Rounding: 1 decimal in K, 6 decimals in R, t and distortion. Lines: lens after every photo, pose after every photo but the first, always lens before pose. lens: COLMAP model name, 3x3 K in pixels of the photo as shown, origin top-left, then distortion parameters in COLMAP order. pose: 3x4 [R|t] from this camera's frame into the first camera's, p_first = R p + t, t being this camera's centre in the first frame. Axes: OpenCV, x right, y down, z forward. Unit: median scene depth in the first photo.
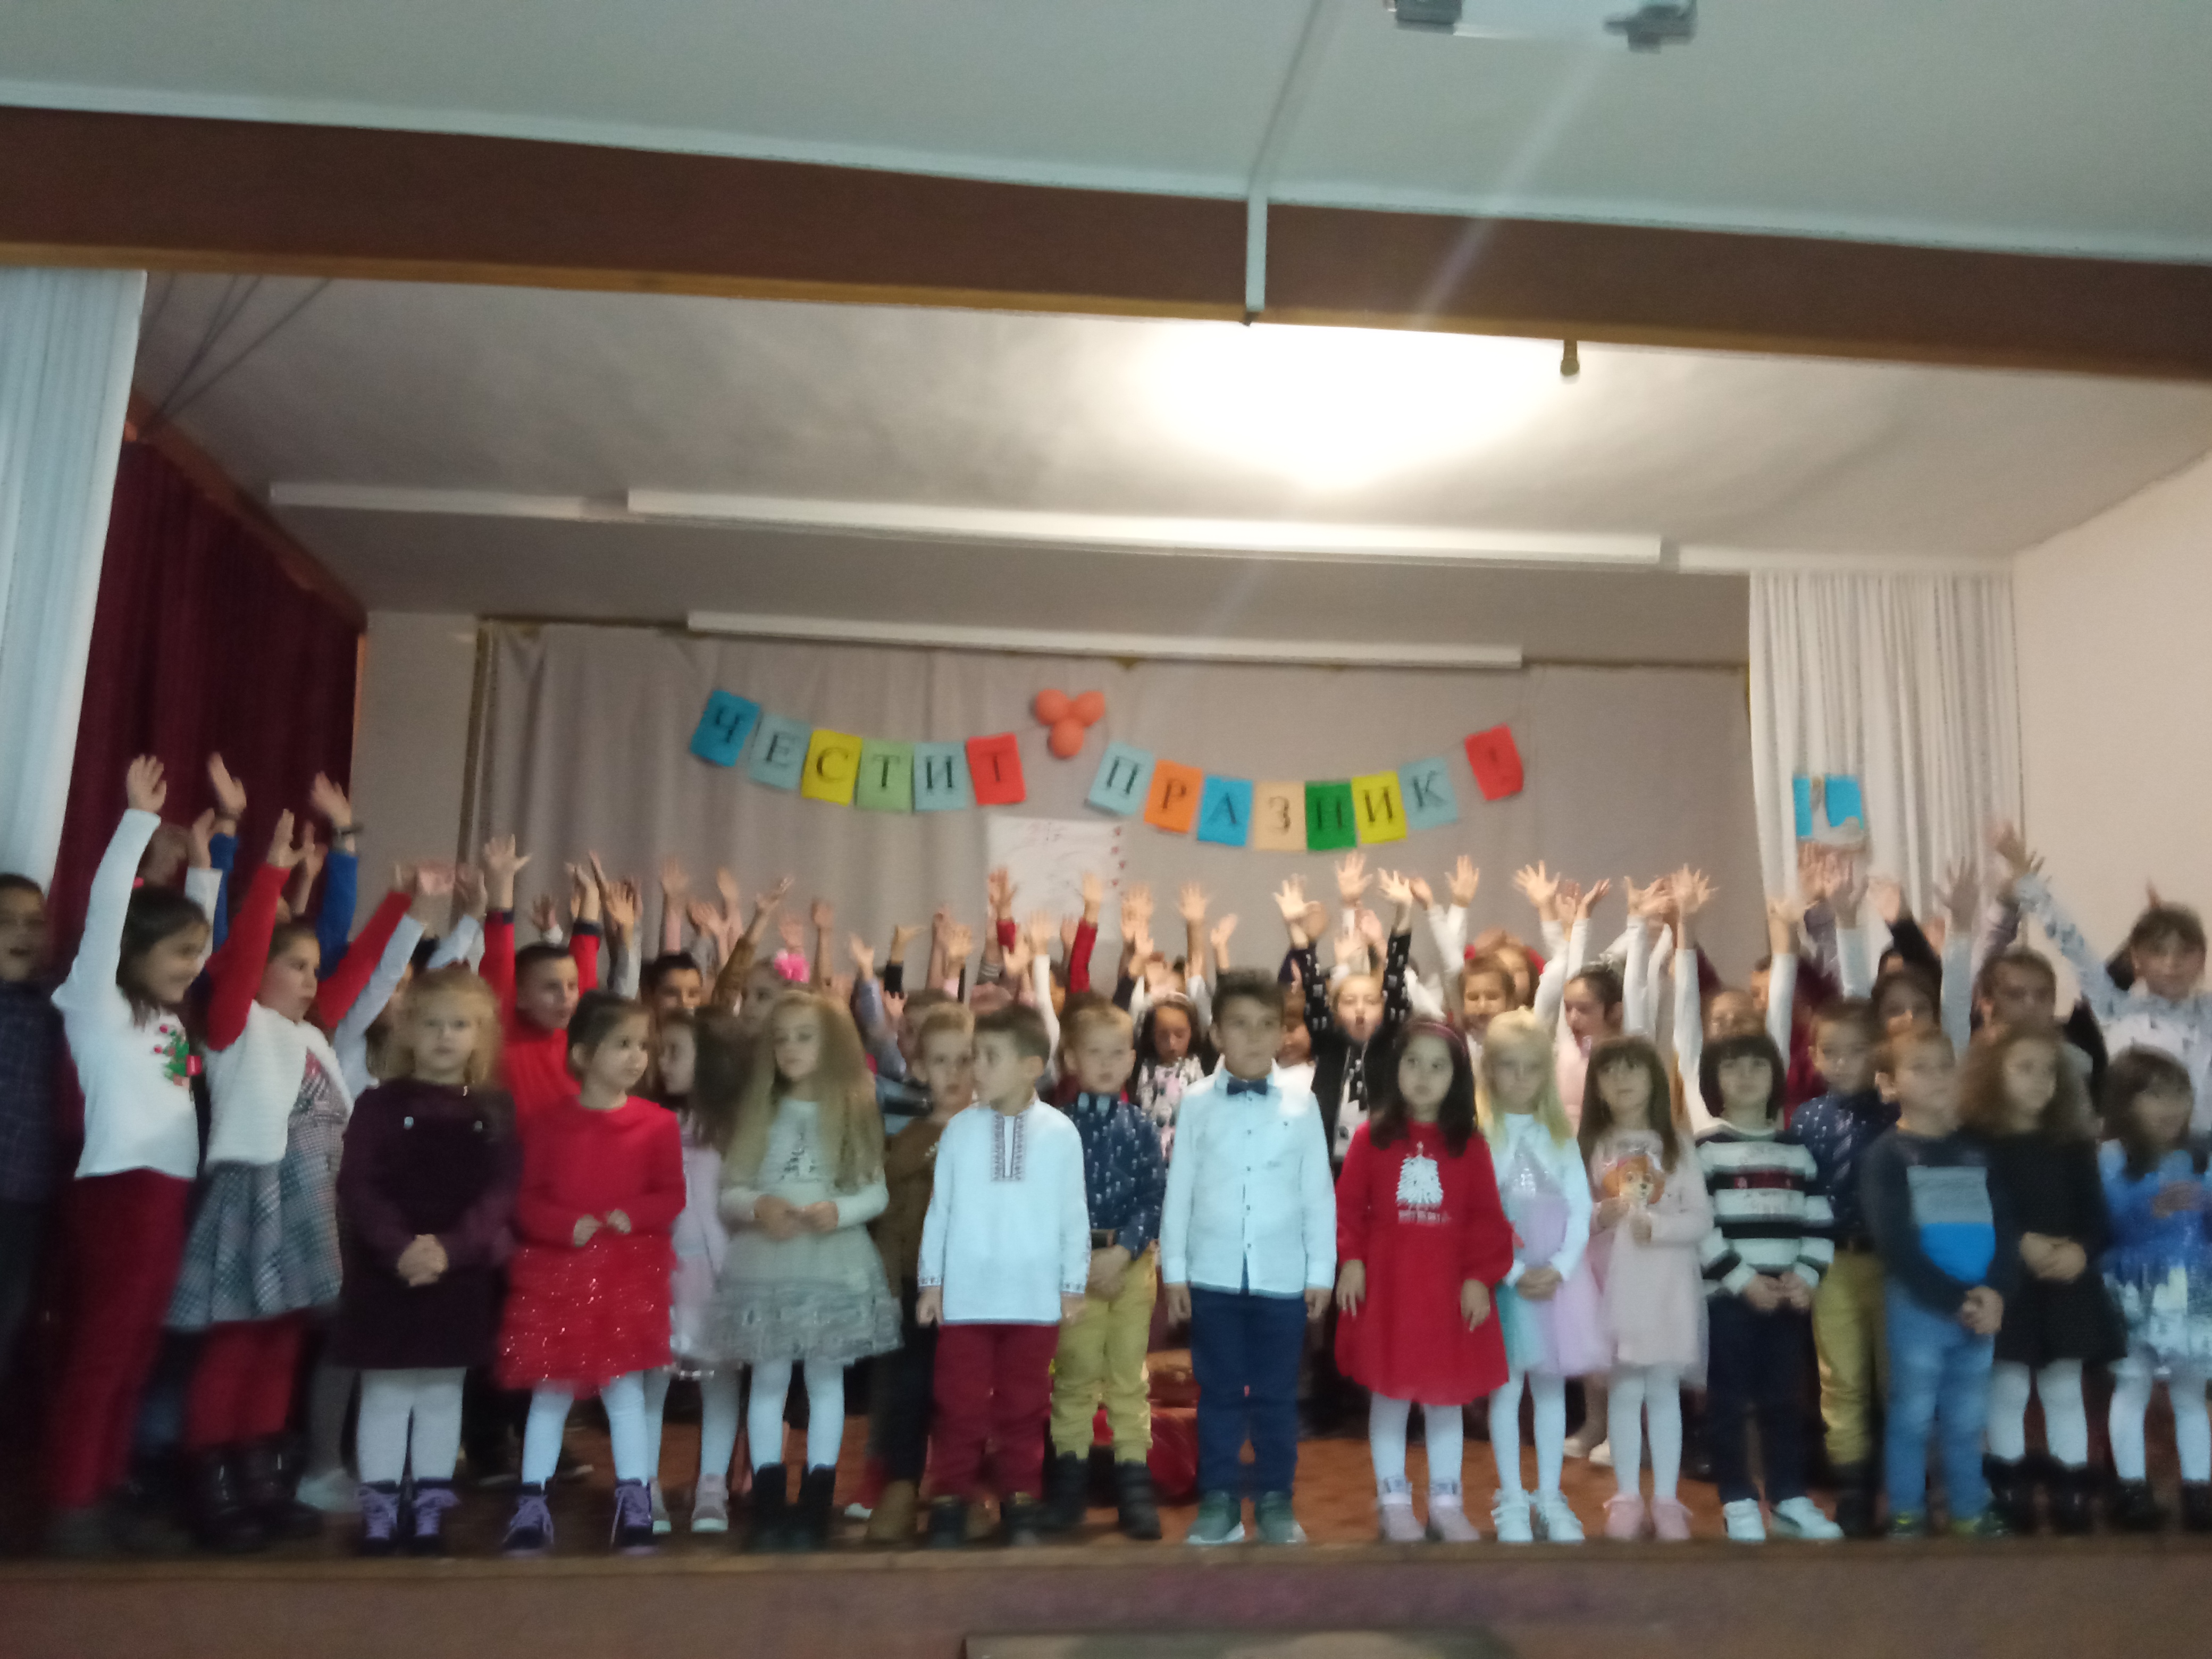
lens RADIAL K [[1693.5, 0, 1110.1], [0, 1693.5, 845.6], [0, 0, 1]] dist [0.039131, -0.069556]
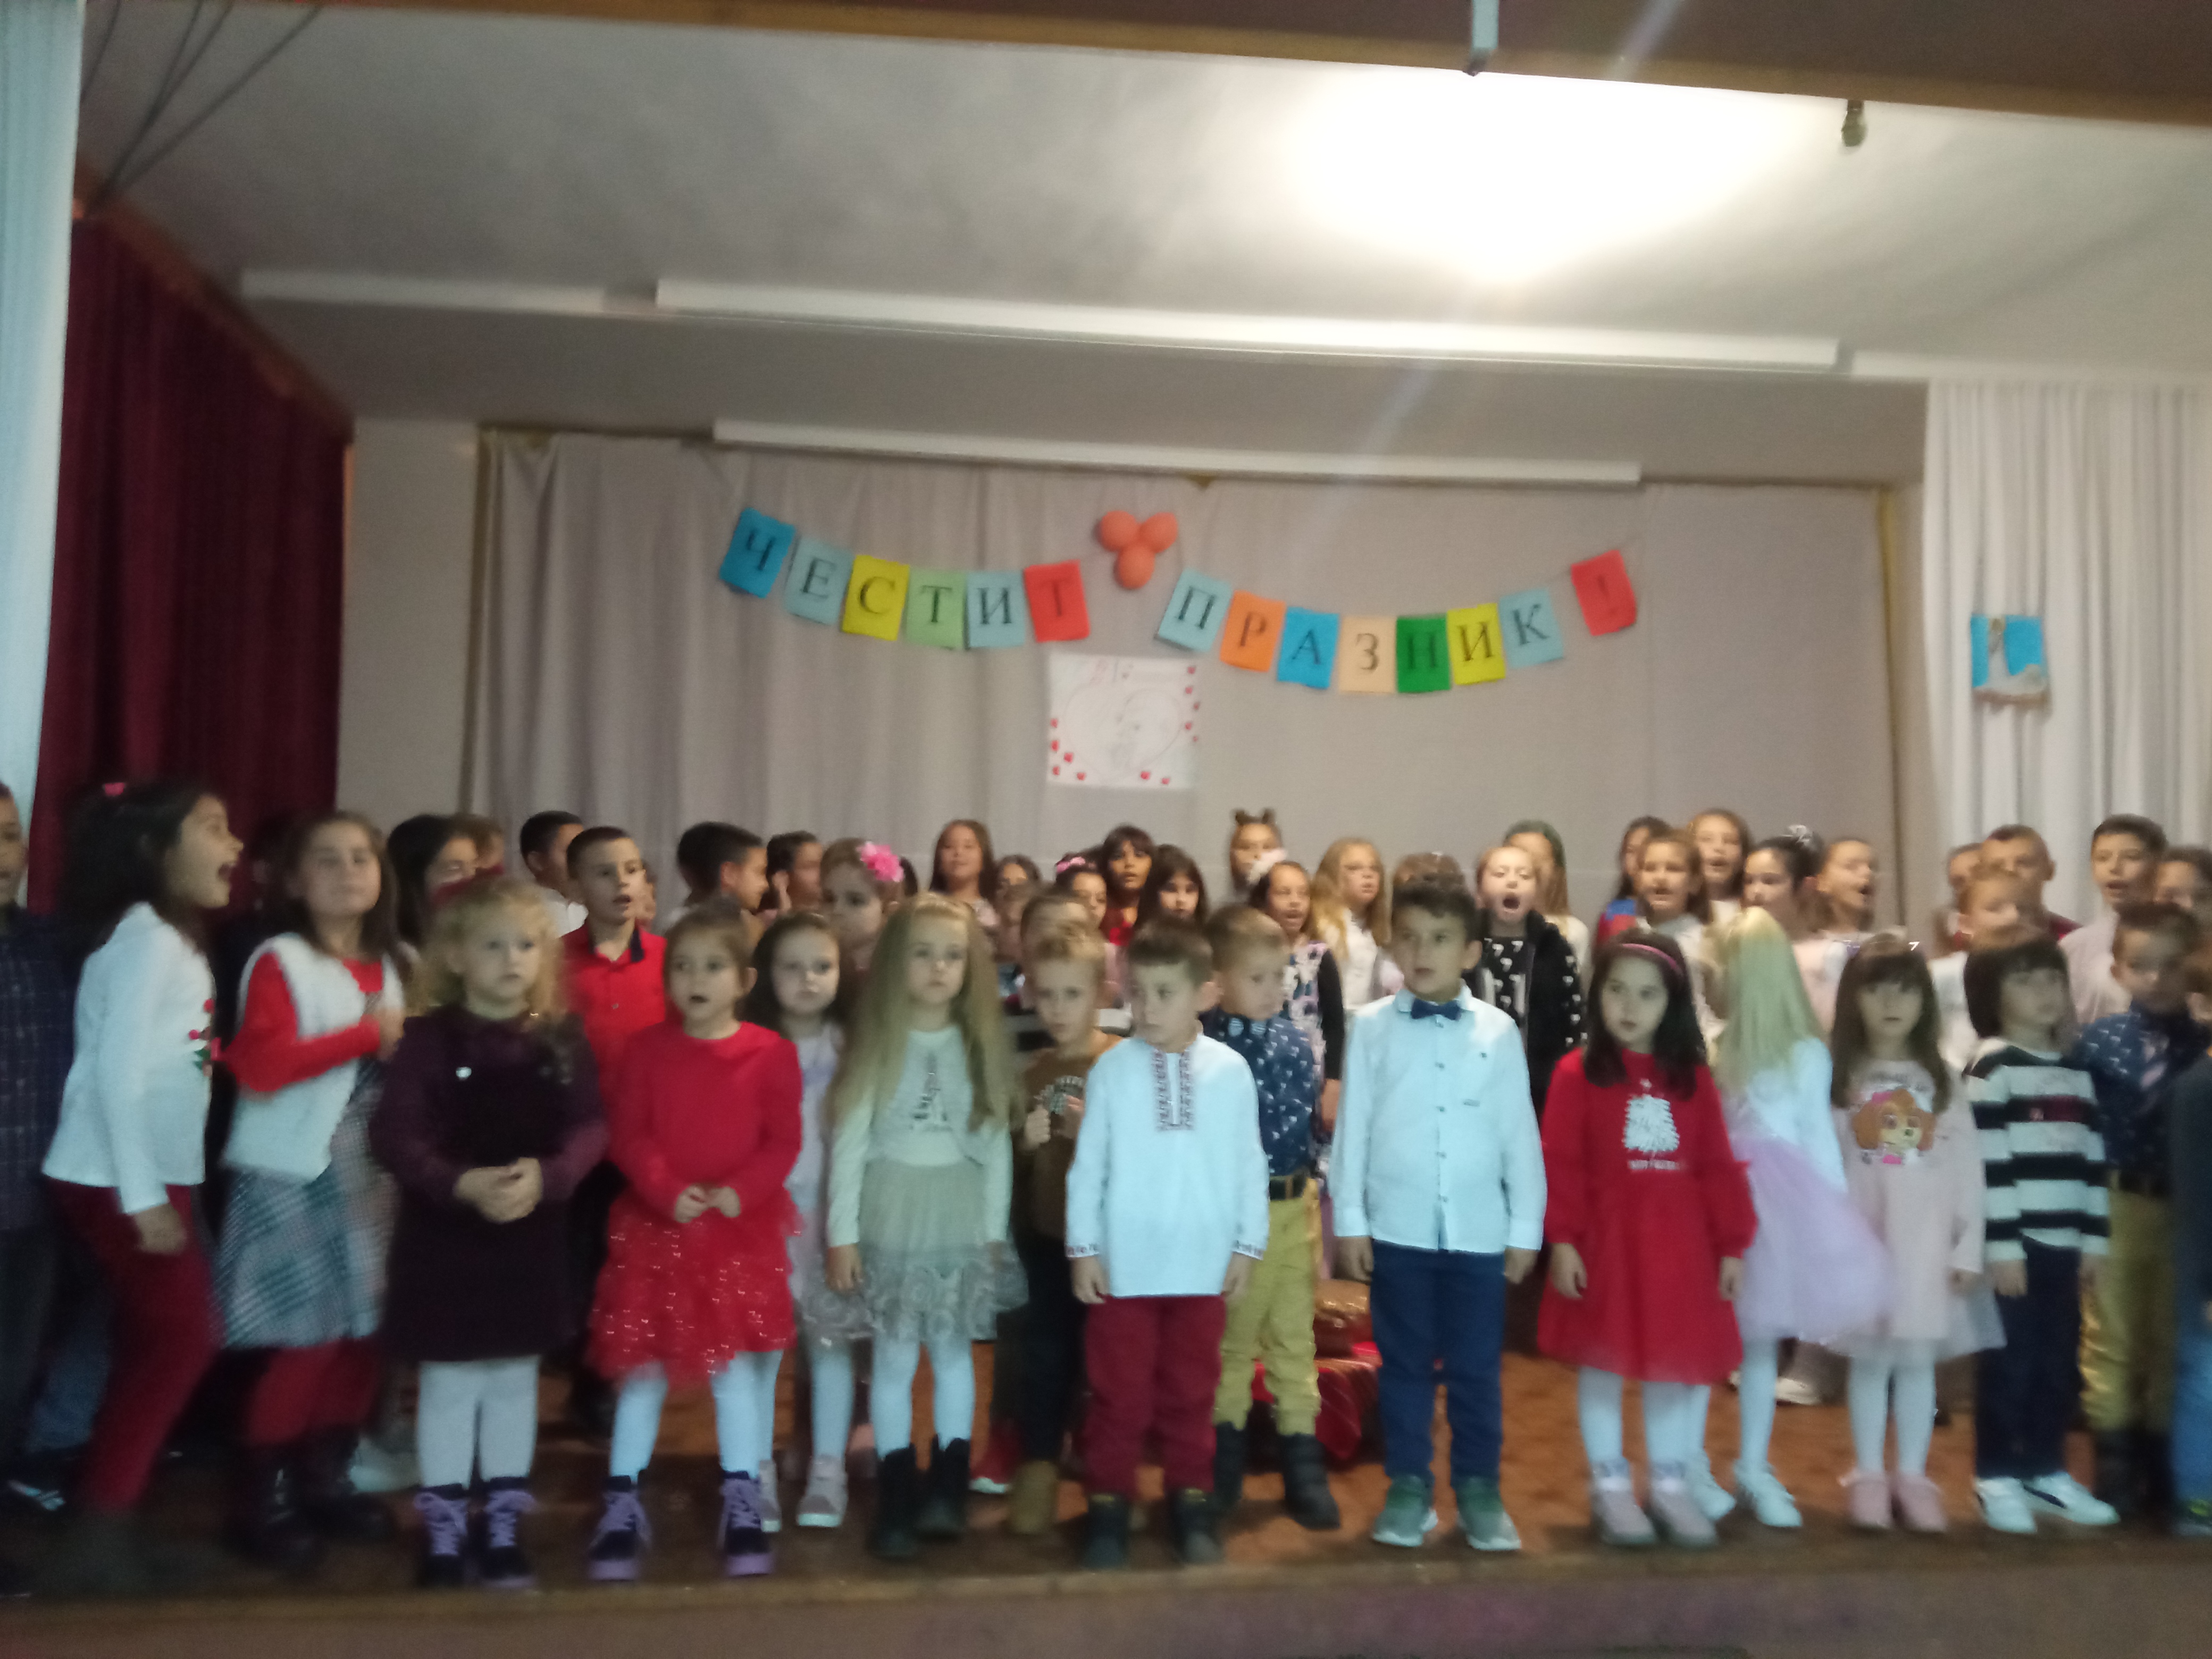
lens RADIAL K [[1693.5, 0, 1108.6], [0, 1693.5, 831.3], [0, 0, 1]] dist [0.039131, -0.069556]
pose [[0.999945, 0.001882, 0.010364, -0.069885], [-0.002977, 0.994298, 0.106599, -0.027146], [-0.010104, -0.106624, 0.994248, 0.122195]]
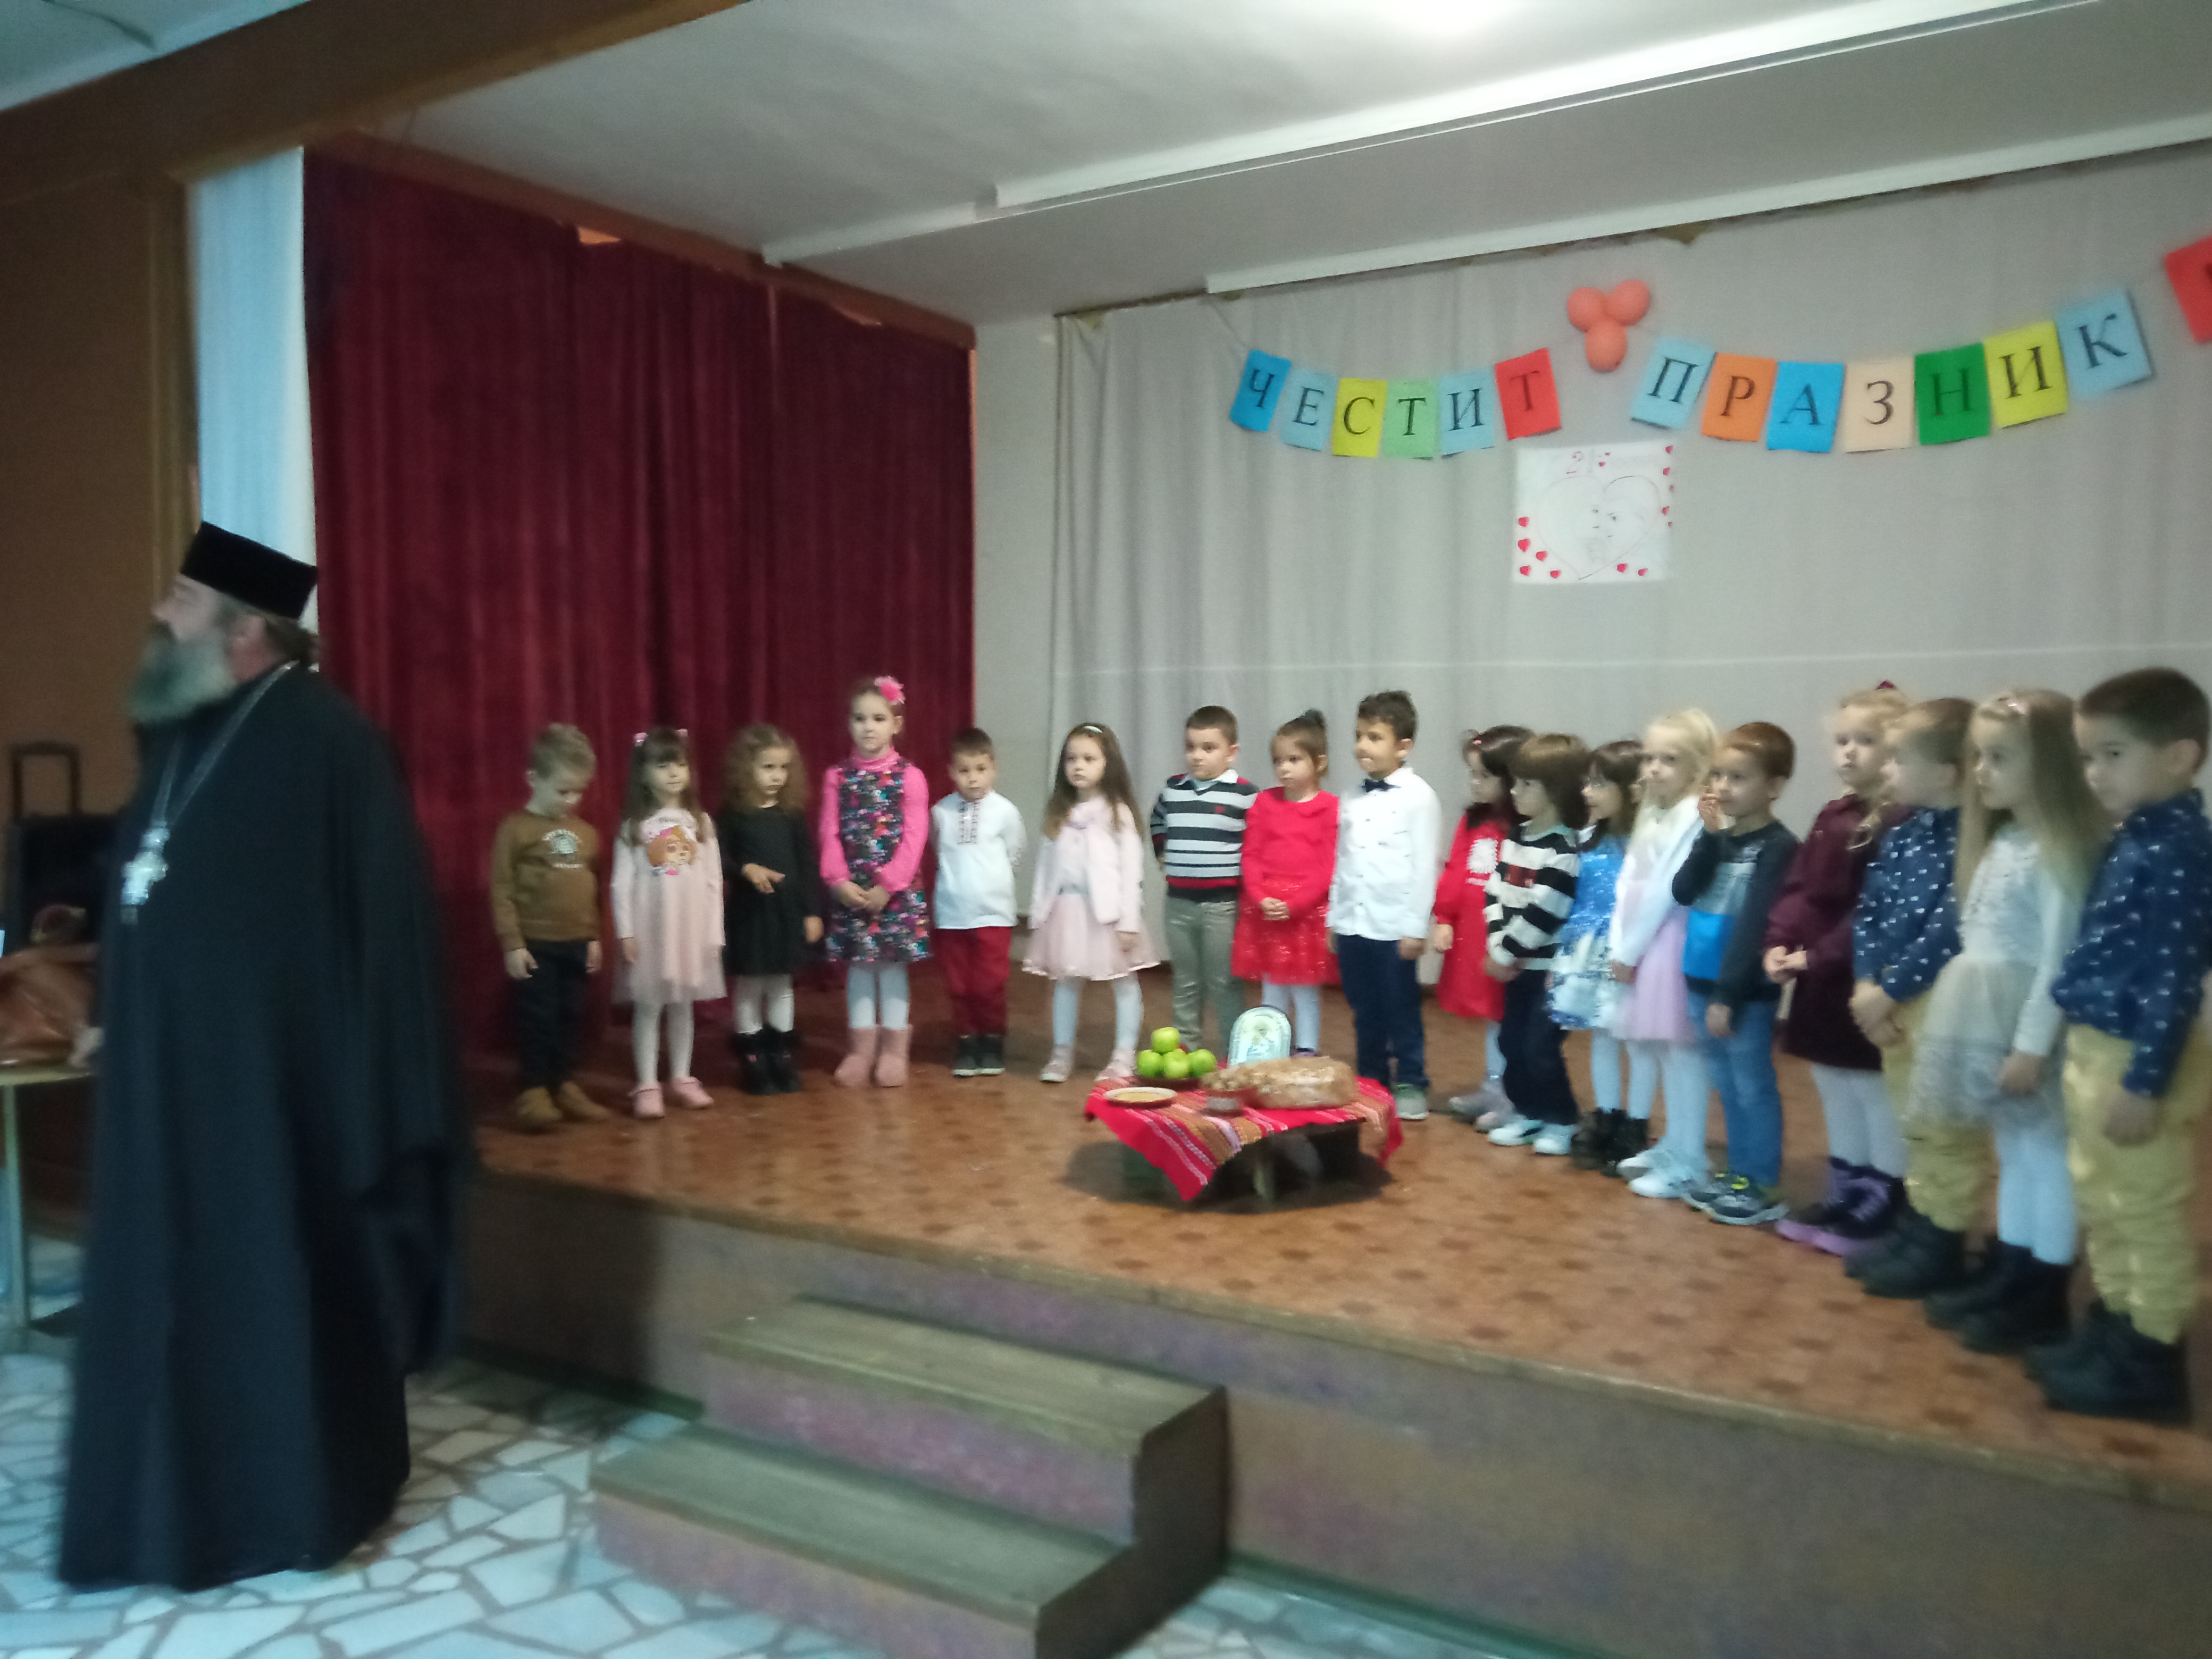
lens RADIAL K [[1693.5, 0, 1083.3], [0, 1693.5, 832.8], [0, 0, 1]] dist [0.039131, -0.069556]
pose [[0.782759, 0.020991, -0.621971, 0.440288], [0.111124, 0.978654, 0.172879, -0.000093], [0.612324, -0.204439, 0.763717, 0.189808]]
